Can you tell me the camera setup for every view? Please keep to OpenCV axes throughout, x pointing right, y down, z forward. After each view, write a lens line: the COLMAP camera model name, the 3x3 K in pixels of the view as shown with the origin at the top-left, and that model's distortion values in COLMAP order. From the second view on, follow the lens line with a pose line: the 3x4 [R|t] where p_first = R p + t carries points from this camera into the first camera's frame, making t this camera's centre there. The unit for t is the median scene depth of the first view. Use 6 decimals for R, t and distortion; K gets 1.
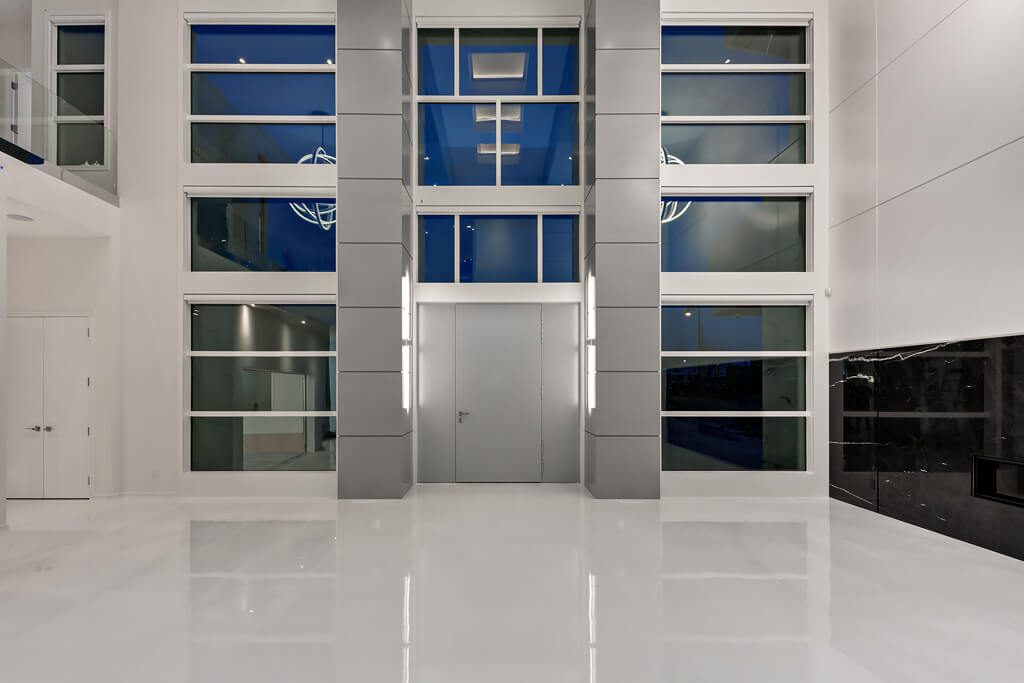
lens RADIAL K [[625.4, 0, 509.8], [0, 625.4, 390.6], [0, 0, 1]] dist [0.013960, -0.012103]
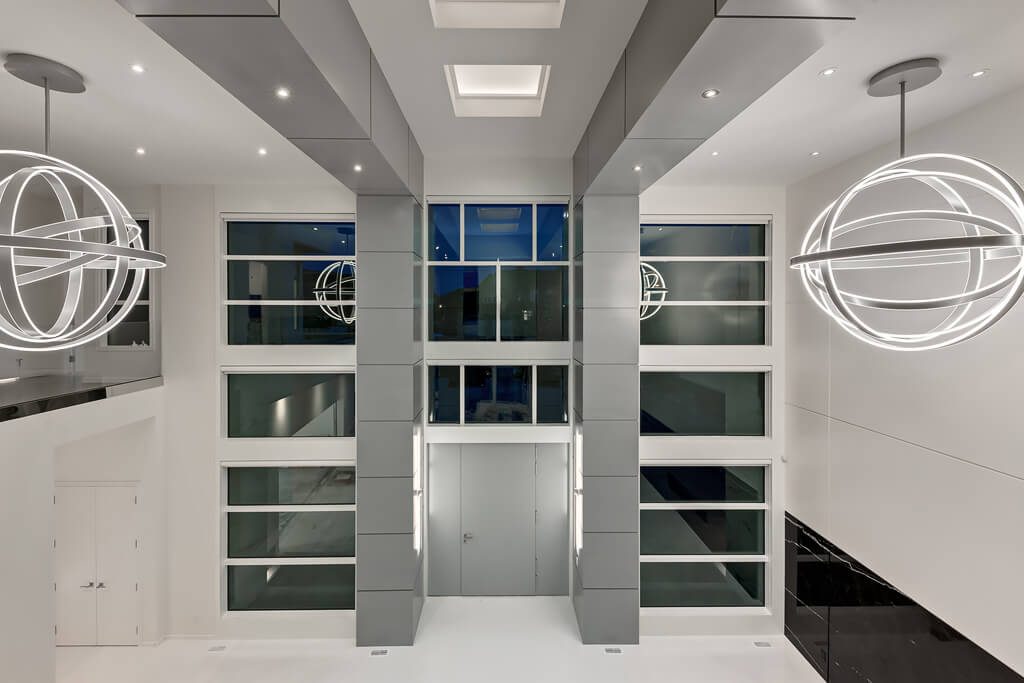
lens RADIAL K [[545.0, 0, 515.6], [0, 545.0, 345.8], [0, 0, 1]] dist [0.015381, -0.008859]
pose [[0.999900, 0.001363, 0.014066, -0.000543], [-0.001465, 0.999972, 0.007270, -0.362651], [-0.014056, -0.007290, 0.999875, 0.002483]]
